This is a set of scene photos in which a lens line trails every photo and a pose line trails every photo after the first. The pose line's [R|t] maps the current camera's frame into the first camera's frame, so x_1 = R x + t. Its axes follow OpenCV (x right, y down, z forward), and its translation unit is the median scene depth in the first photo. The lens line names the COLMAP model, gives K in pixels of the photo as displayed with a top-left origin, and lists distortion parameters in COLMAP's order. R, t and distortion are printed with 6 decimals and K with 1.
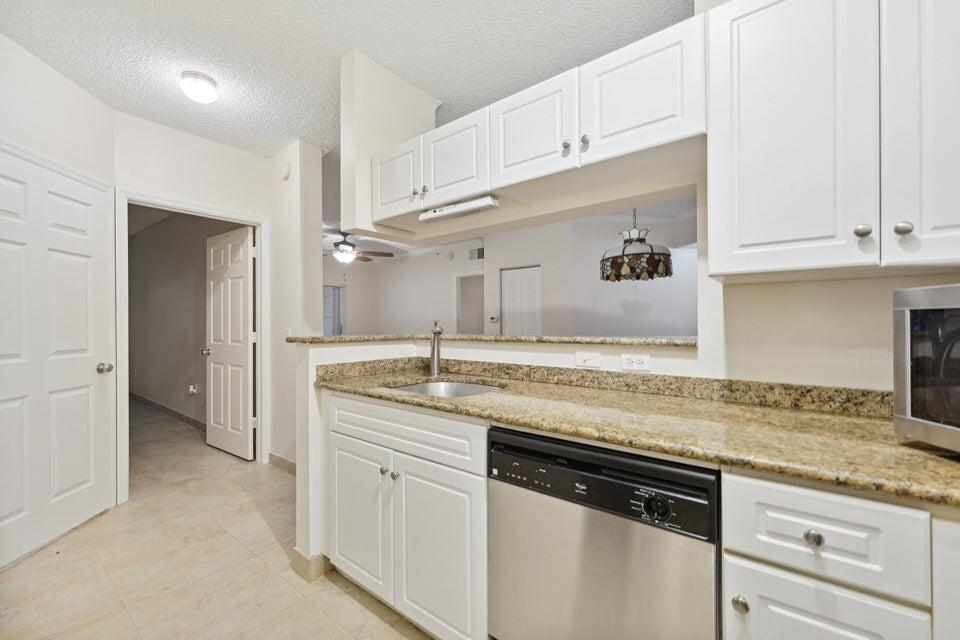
lens RADIAL K [[395.8, 0, 472.7], [0, 395.8, 320.2], [0, 0, 1]] dist [-0.002809, -0.000203]
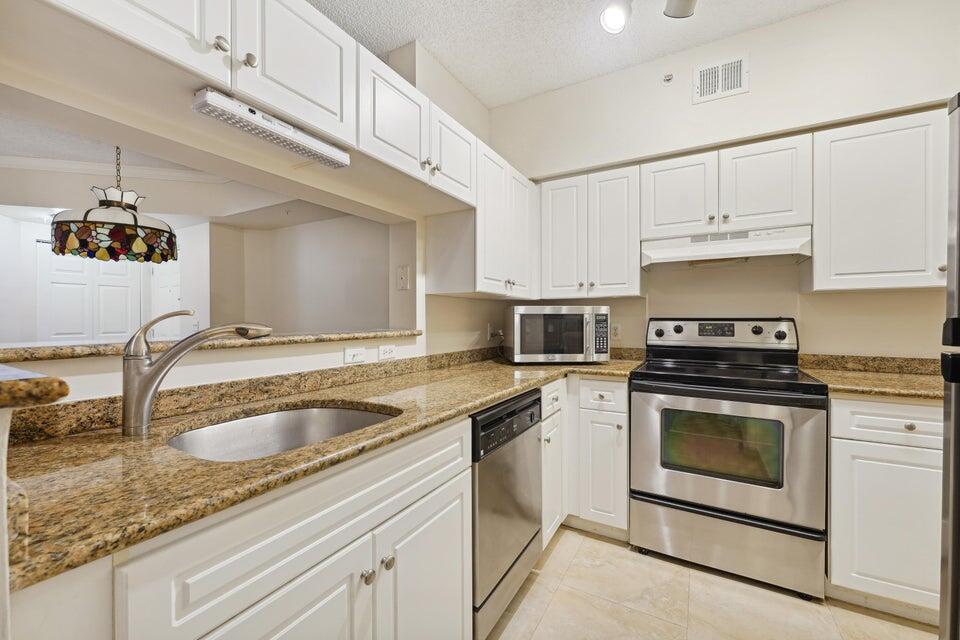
lens RADIAL K [[395.8, 0, 472.7], [0, 395.8, 320.2], [0, 0, 1]] dist [-0.002809, -0.000203]
pose [[-0.154353, 0.000272, 0.988016, -0.787997], [-0.007112, 0.999974, -0.001386, 0.010510], [-0.987990, -0.007241, -0.154347, 0.913181]]
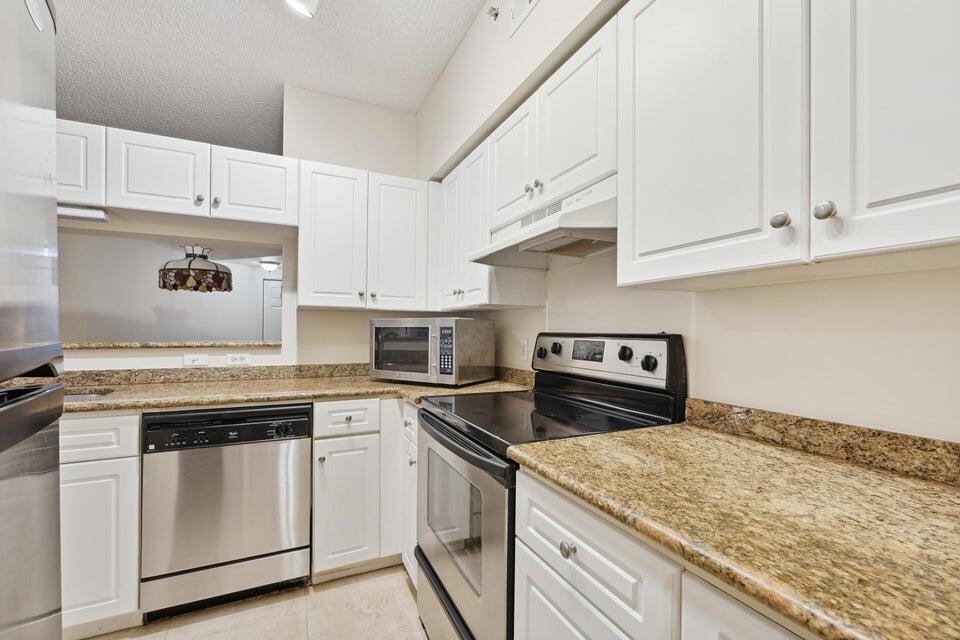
lens RADIAL K [[406.2, 0, 477.5], [0, 406.2, 329.2], [0, 0, 1]] dist [-0.002390, -0.000212]
pose [[0.441758, 0.010066, 0.897078, -0.502462], [-0.014952, 0.999881, -0.003857, -0.007458], [-0.897010, -0.011709, 0.441856, -0.399152]]
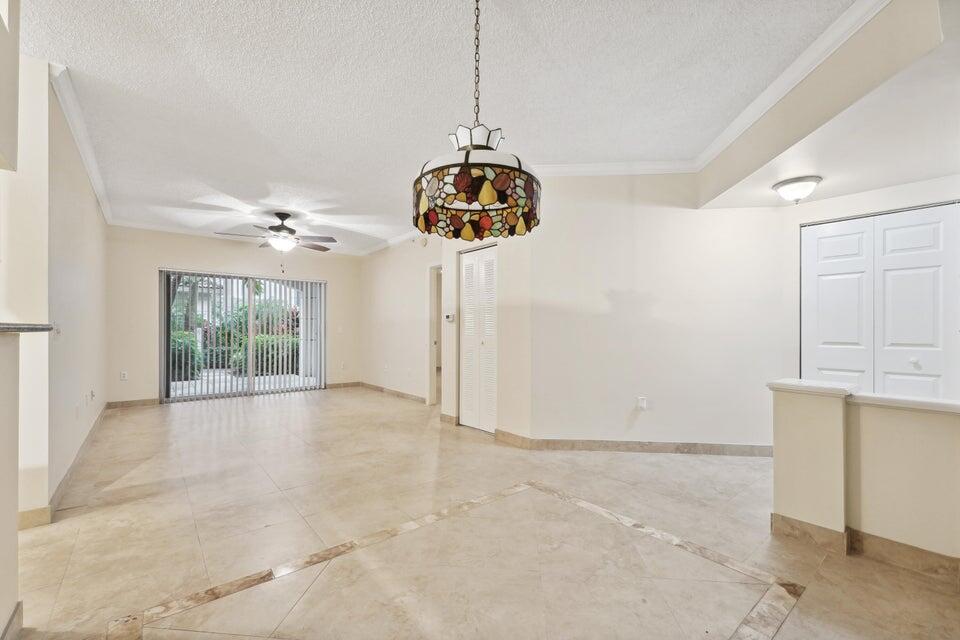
lens RADIAL K [[406.2, 0, 477.5], [0, 406.2, 329.2], [0, 0, 1]] dist [-0.002390, -0.000212]
pose [[0.978203, 0.006811, -0.207541, 1.018253], [-0.005363, 0.999957, 0.007543, 0.047293], [0.207583, -0.006265, 0.978197, 0.929926]]
